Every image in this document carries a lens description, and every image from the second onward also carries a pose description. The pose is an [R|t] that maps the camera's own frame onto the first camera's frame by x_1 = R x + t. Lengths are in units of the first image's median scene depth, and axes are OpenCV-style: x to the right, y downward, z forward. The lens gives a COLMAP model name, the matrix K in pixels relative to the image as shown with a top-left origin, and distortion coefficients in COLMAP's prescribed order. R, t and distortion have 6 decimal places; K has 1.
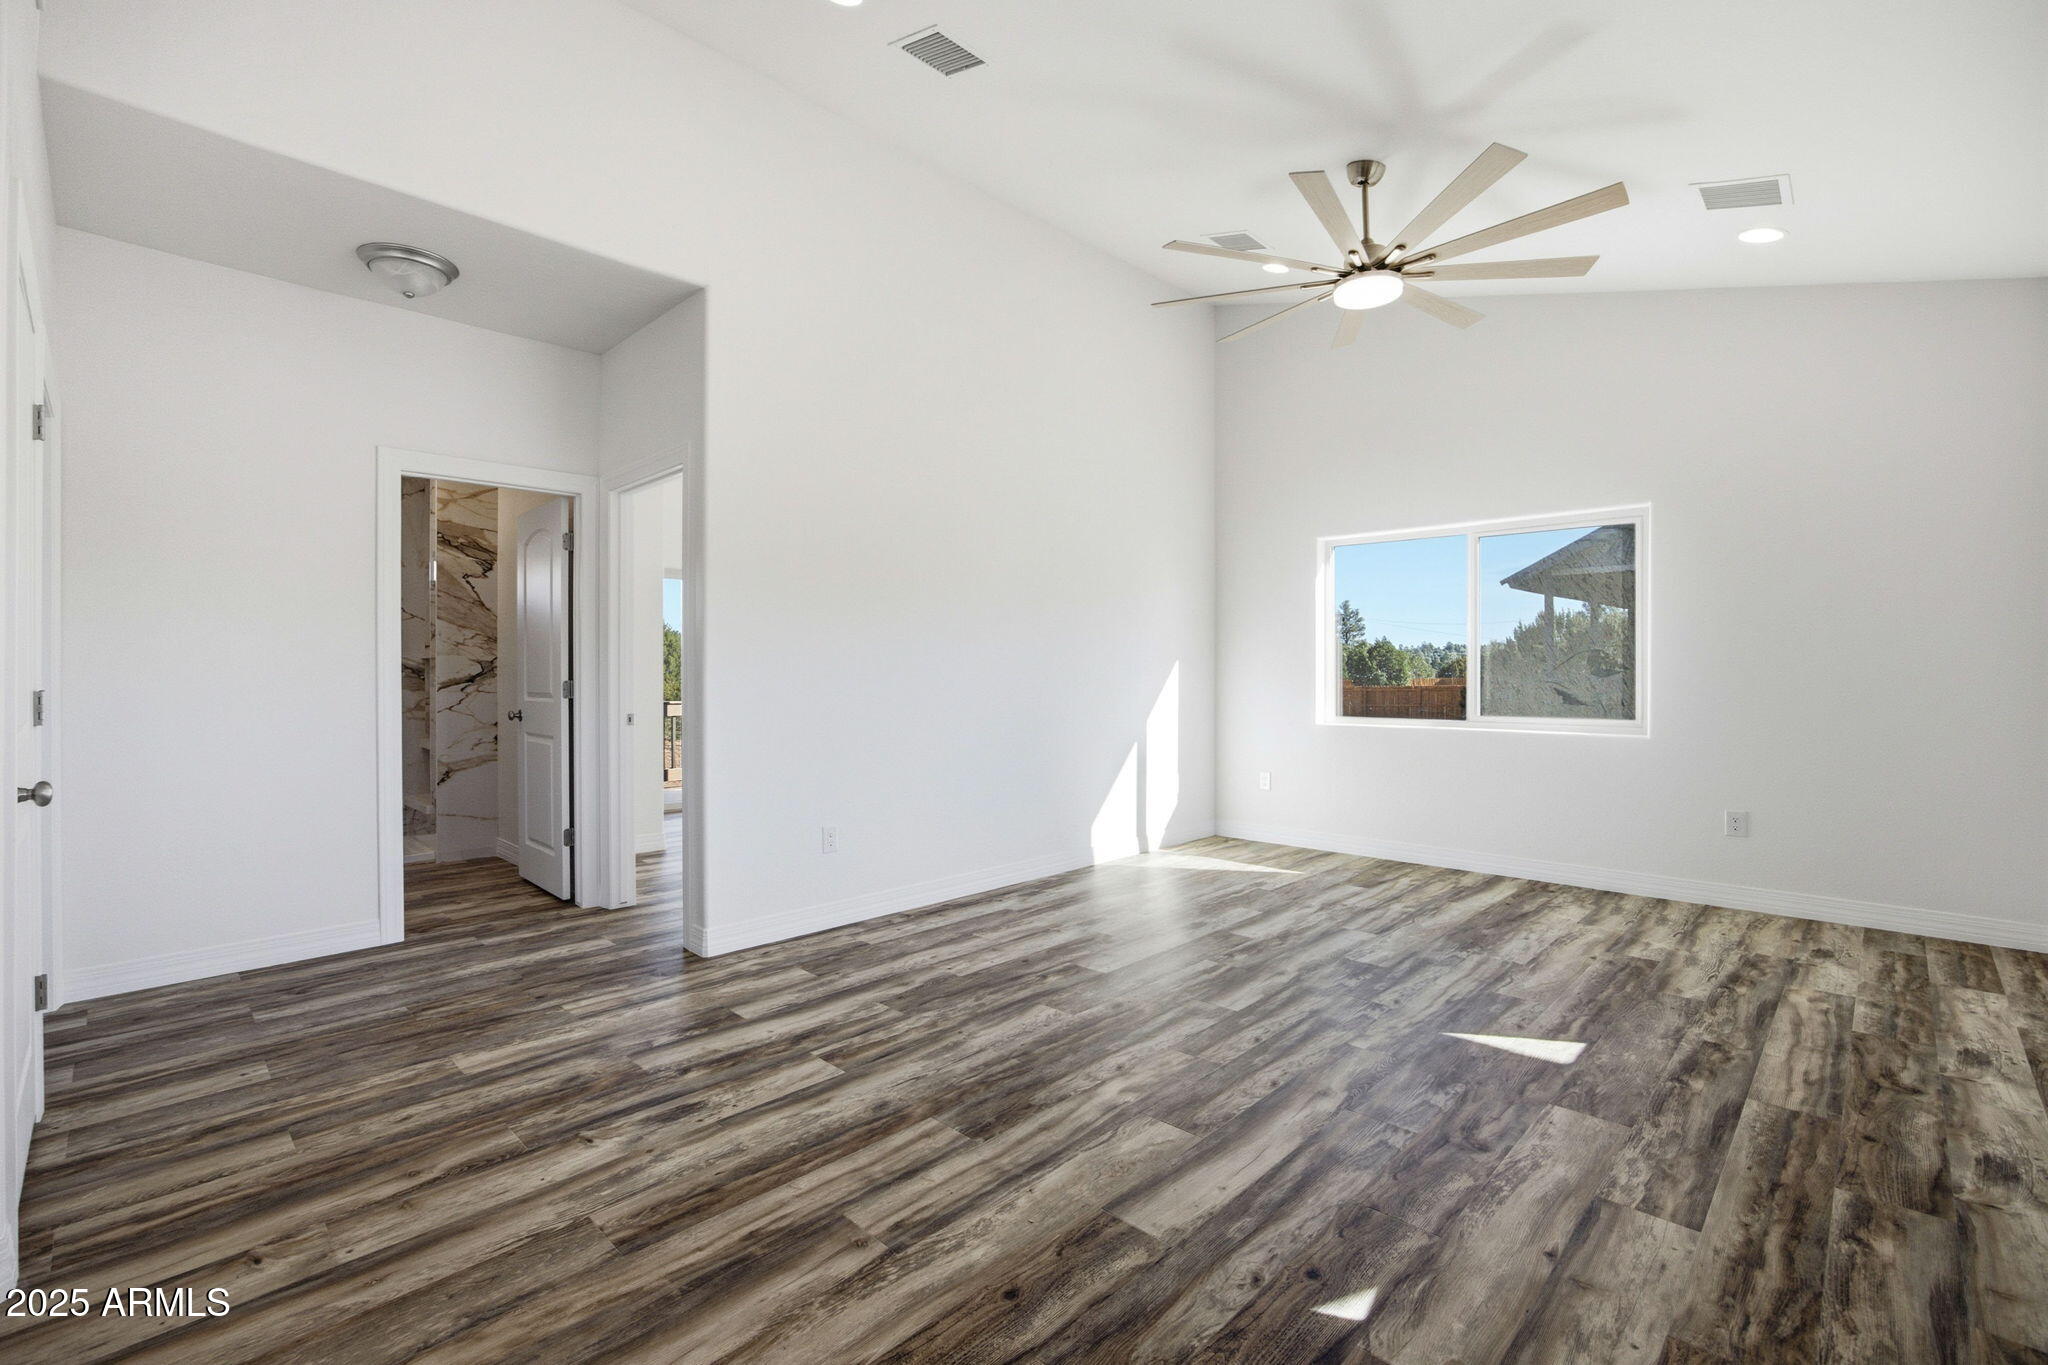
lens RADIAL K [[895.9, 0, 1041.1], [0, 895.9, 691.1], [0, 0, 1]] dist [-0.022191, 0.002834]
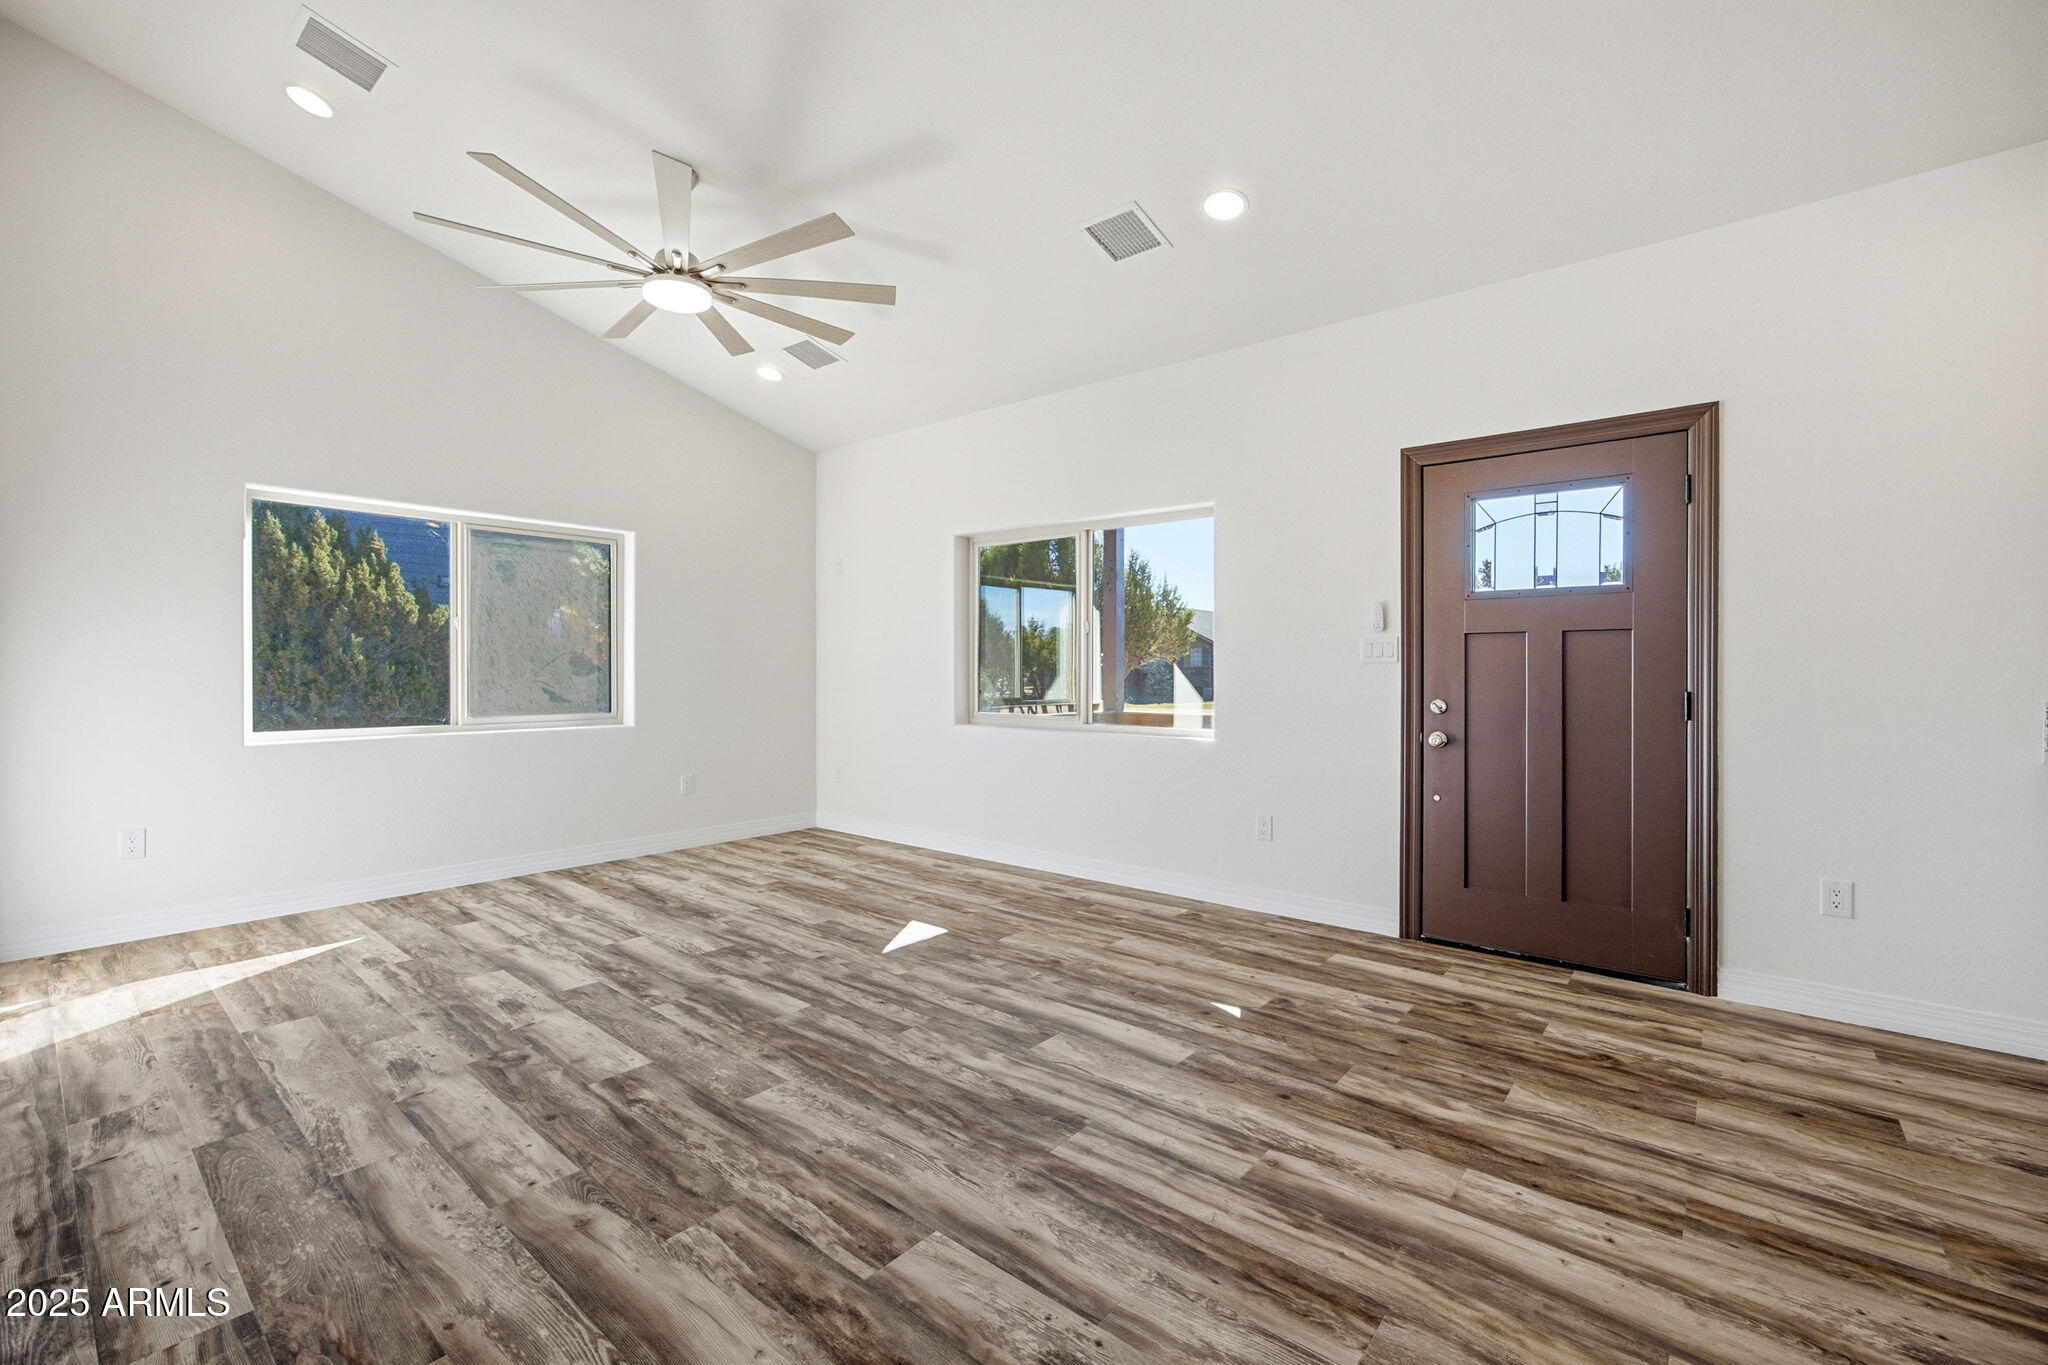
lens RADIAL K [[840.6, 0, 1022.4], [0, 840.6, 690.9], [0, 0, 1]] dist [-0.018511, 0.002995]
pose [[-0.056684, -0.017514, 0.998239, -0.969548], [0.019538, 0.999635, 0.018648, -0.016035], [-0.998201, 0.020560, -0.056321, 1.056902]]
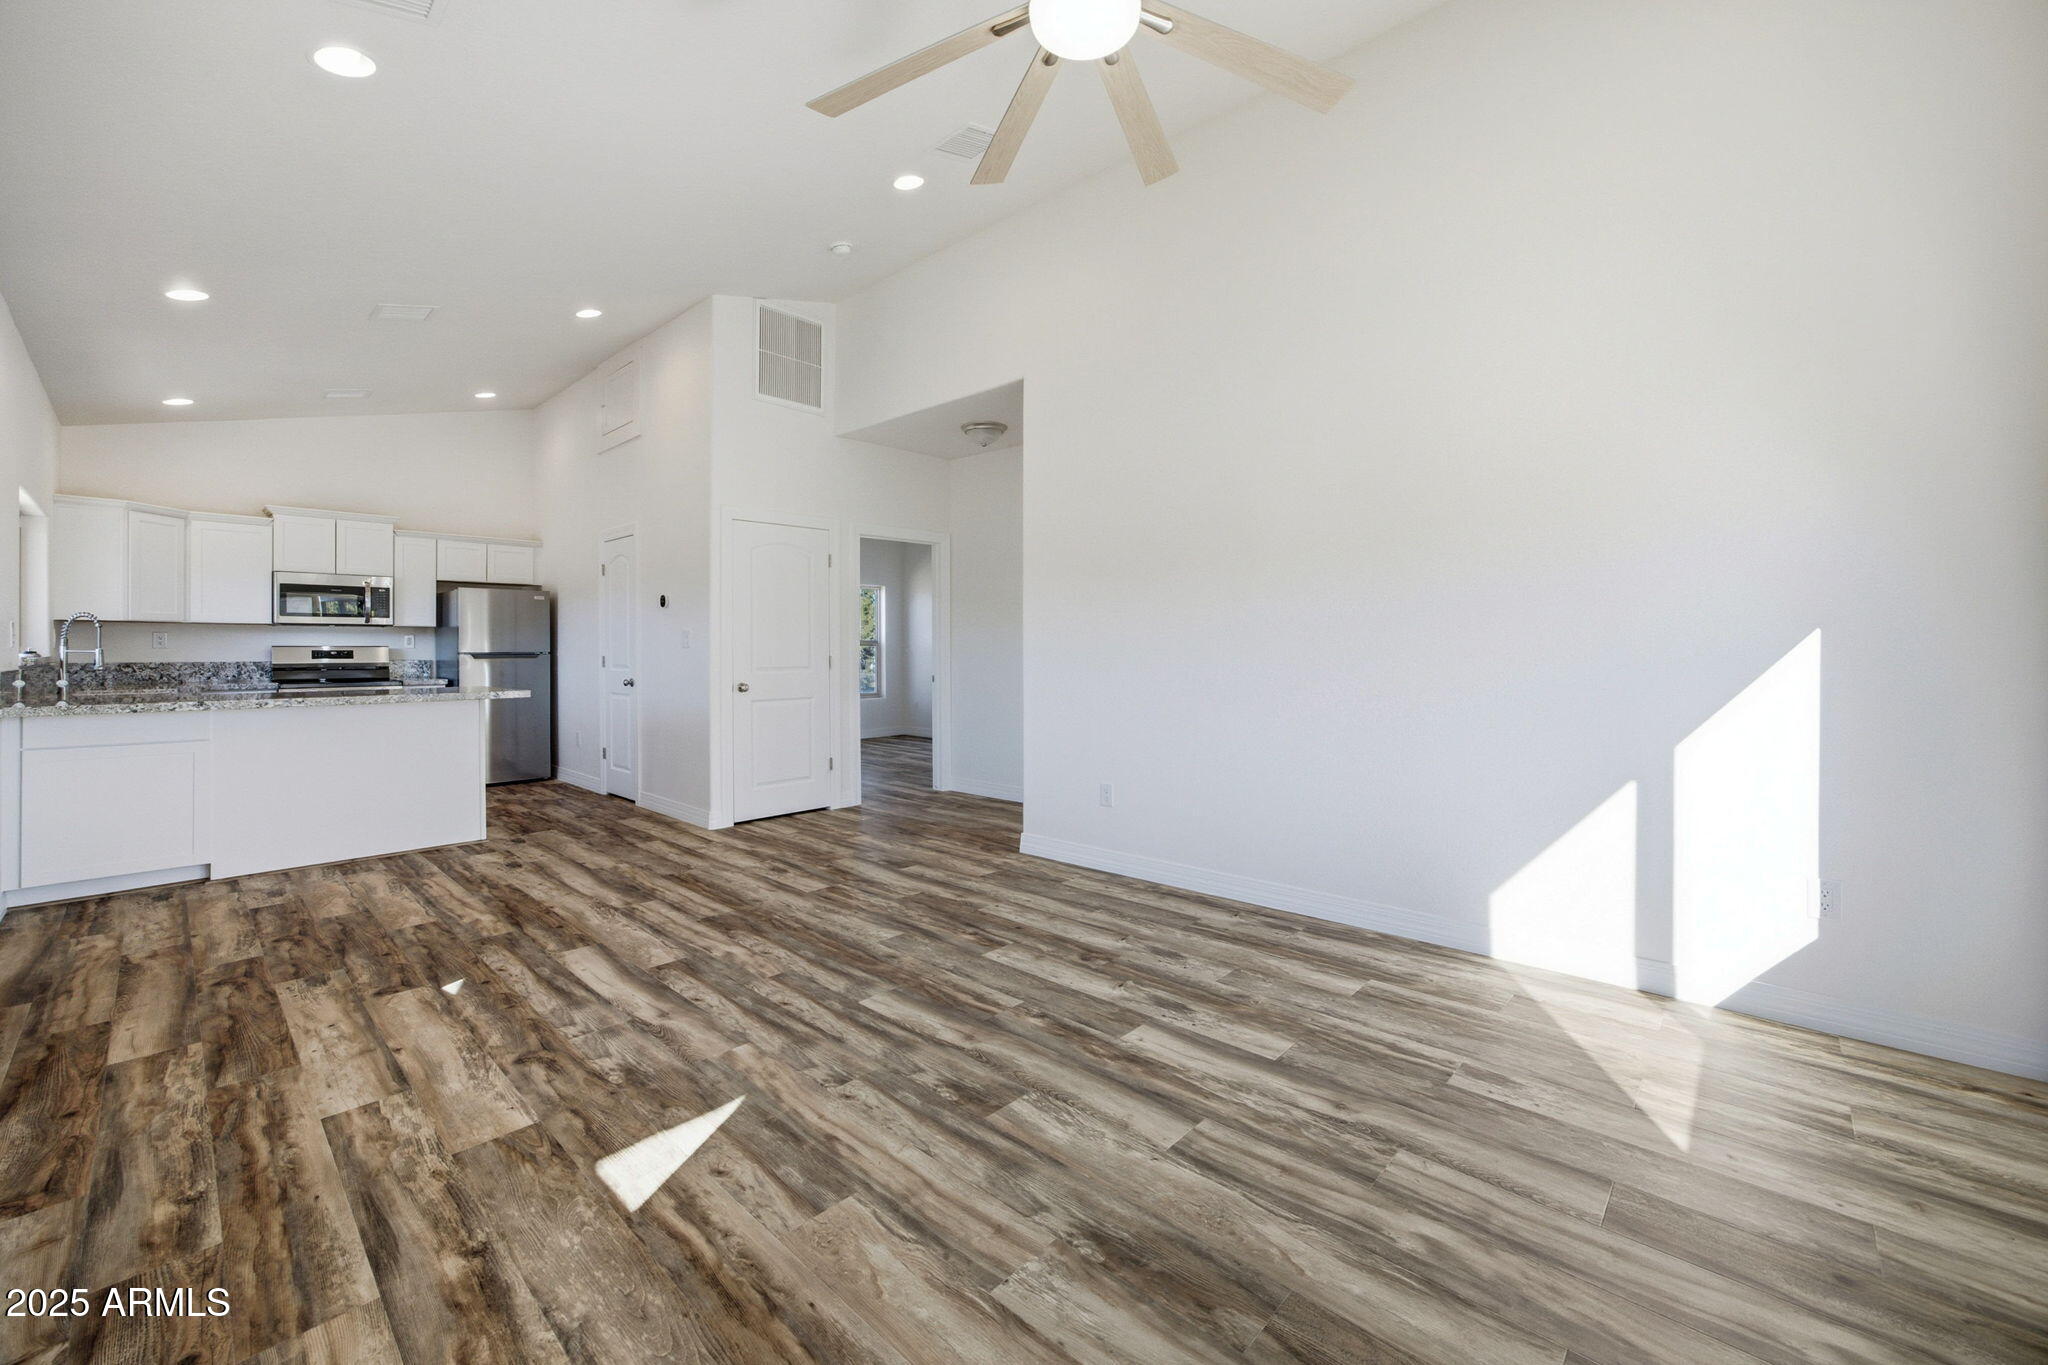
lens RADIAL K [[840.6, 0, 1021.8], [0, 840.6, 657.9], [0, 0, 1]] dist [-0.018511, 0.002995]
pose [[-0.003900, 0.013158, -0.999906, 1.475411], [-0.018402, 0.999743, 0.013227, -0.041630], [0.999823, 0.018452, -0.003657, 1.538441]]
